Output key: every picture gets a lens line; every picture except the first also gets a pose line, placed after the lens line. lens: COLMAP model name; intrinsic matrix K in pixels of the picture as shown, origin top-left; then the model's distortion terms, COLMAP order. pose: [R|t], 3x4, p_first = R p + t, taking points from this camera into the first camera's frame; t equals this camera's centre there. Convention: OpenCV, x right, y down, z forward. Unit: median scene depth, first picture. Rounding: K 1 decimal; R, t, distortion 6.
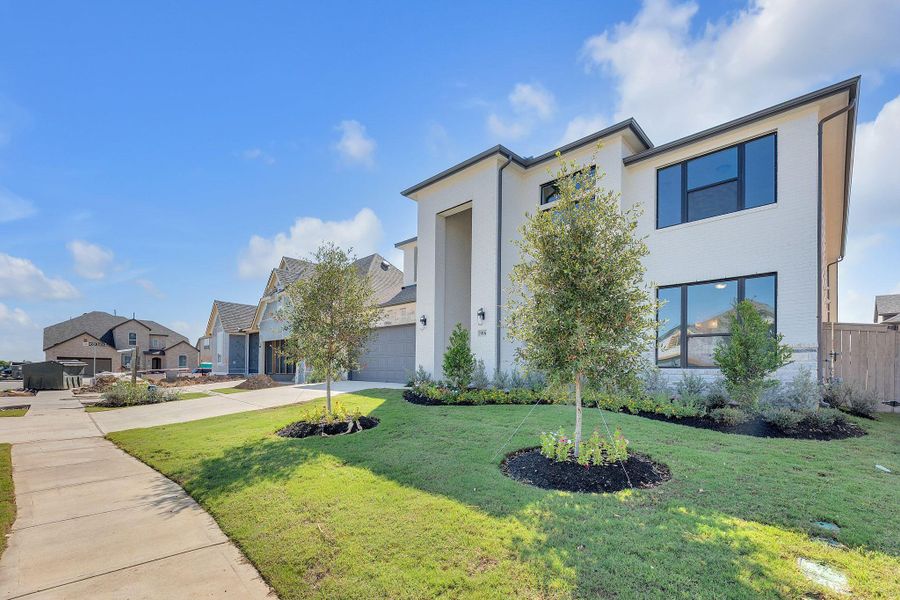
lens RADIAL K [[366.6, 0, 447.3], [0, 366.6, 310.8], [0, 0, 1]] dist [0.000865, 0.000023]
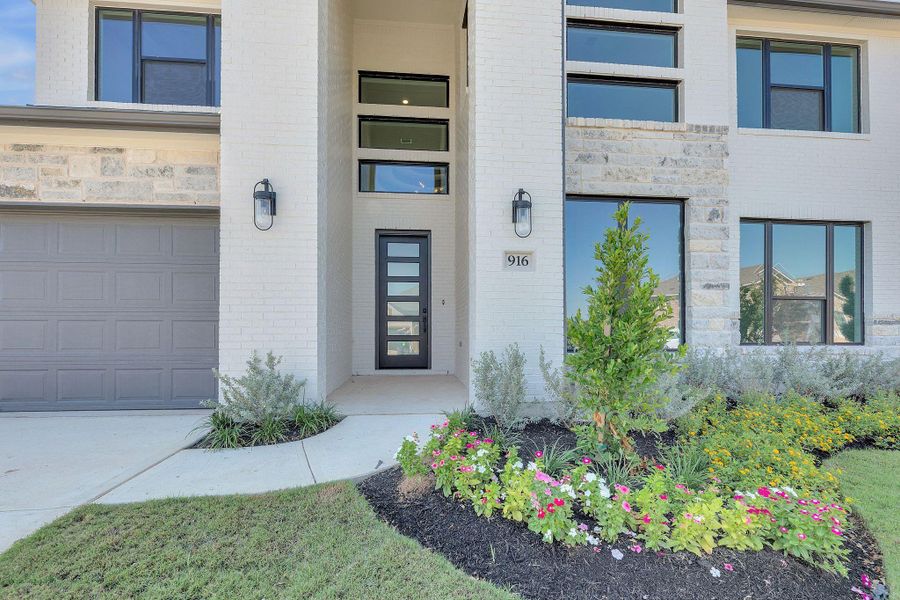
lens RADIAL K [[366.6, 0, 447.3], [0, 366.6, 310.8], [0, 0, 1]] dist [0.000865, 0.000023]
pose [[0.686024, 0.008777, 0.727526, -0.239794], [-0.117846, 0.988064, 0.099202, 0.091689], [-0.717972, -0.153791, 0.678870, 0.893388]]
